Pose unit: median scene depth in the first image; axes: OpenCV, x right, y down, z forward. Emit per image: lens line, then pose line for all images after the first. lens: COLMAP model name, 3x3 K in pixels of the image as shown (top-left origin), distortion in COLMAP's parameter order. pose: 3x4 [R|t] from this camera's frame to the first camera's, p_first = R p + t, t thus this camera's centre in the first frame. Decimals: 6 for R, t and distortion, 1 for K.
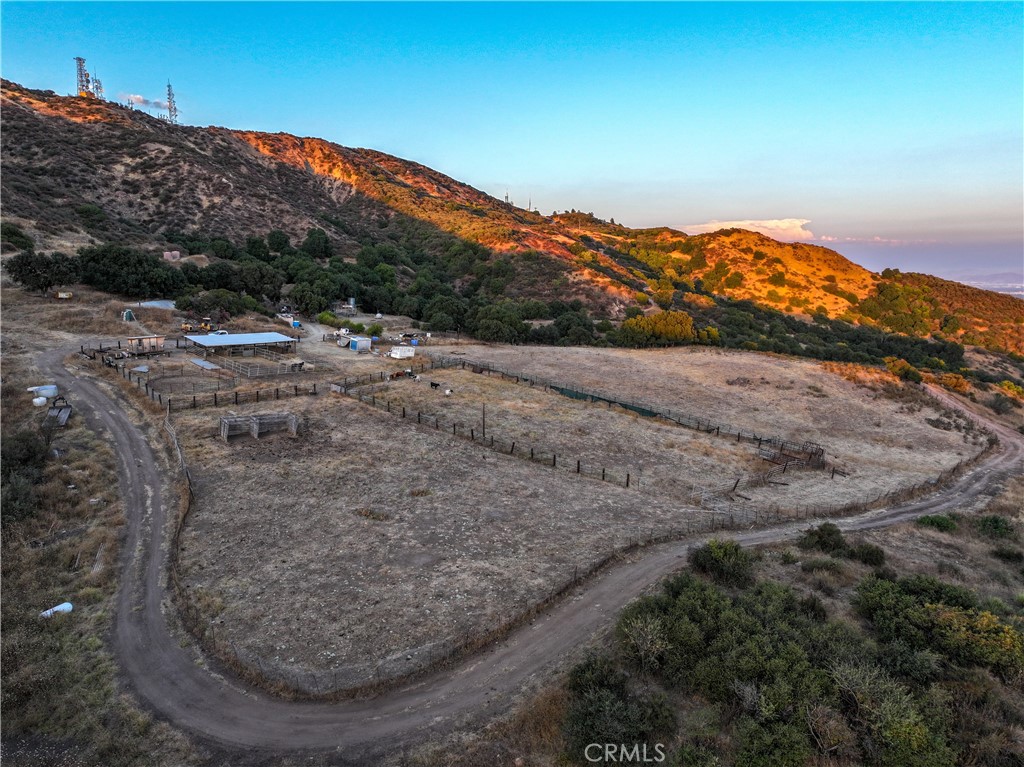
lens RADIAL K [[713.0, 0, 514.2], [0, 713.0, 388.9], [0, 0, 1]] dist [-0.004387, 0.011446]
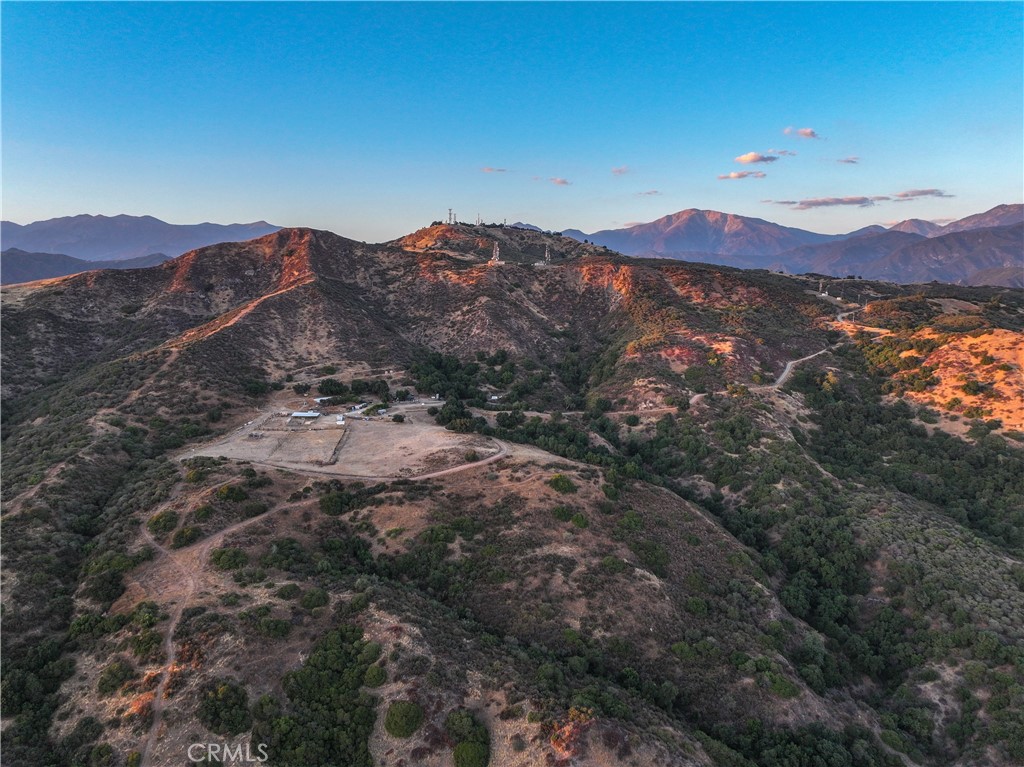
lens RADIAL K [[713.0, 0, 512.4], [0, 713.0, 383.9], [0, 0, 1]] dist [-0.004387, 0.011446]
pose [[0.651371, 0.097881, -0.752420, 1.255665], [-0.125085, 0.991929, 0.020752, -0.174445], [0.748378, 0.080599, 0.658357, -0.284810]]
